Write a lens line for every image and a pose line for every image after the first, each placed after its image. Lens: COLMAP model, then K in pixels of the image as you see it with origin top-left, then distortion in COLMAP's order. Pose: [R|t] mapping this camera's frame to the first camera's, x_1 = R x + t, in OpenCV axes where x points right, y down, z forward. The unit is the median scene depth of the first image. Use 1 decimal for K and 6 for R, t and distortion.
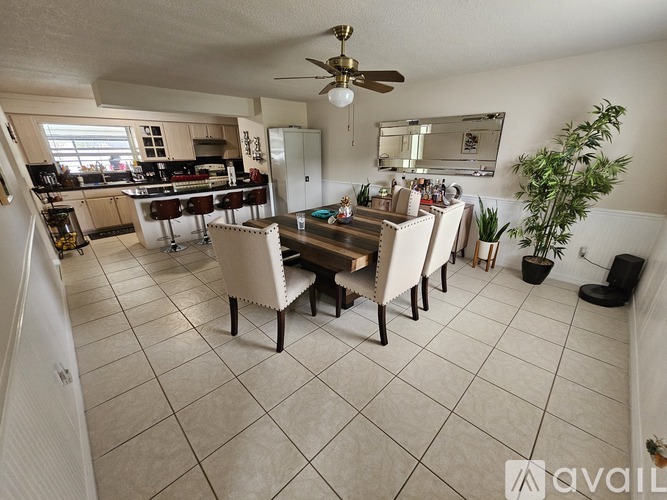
lens RADIAL K [[271.3, 0, 335.9], [0, 271.3, 252.6], [0, 0, 1]] dist [-0.002847, 0.001003]
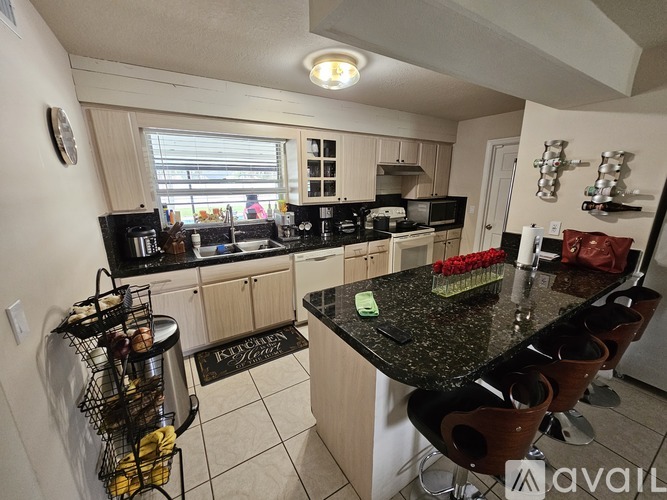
lens RADIAL K [[271.3, 0, 333.2], [0, 271.3, 251.5], [0, 0, 1]] dist [-0.002847, 0.001003]
pose [[0.971257, 0.057612, -0.230957, -0.525500], [-0.084166, 0.990710, -0.106816, -0.196523], [0.222658, 0.123184, 0.967083, 0.518991]]
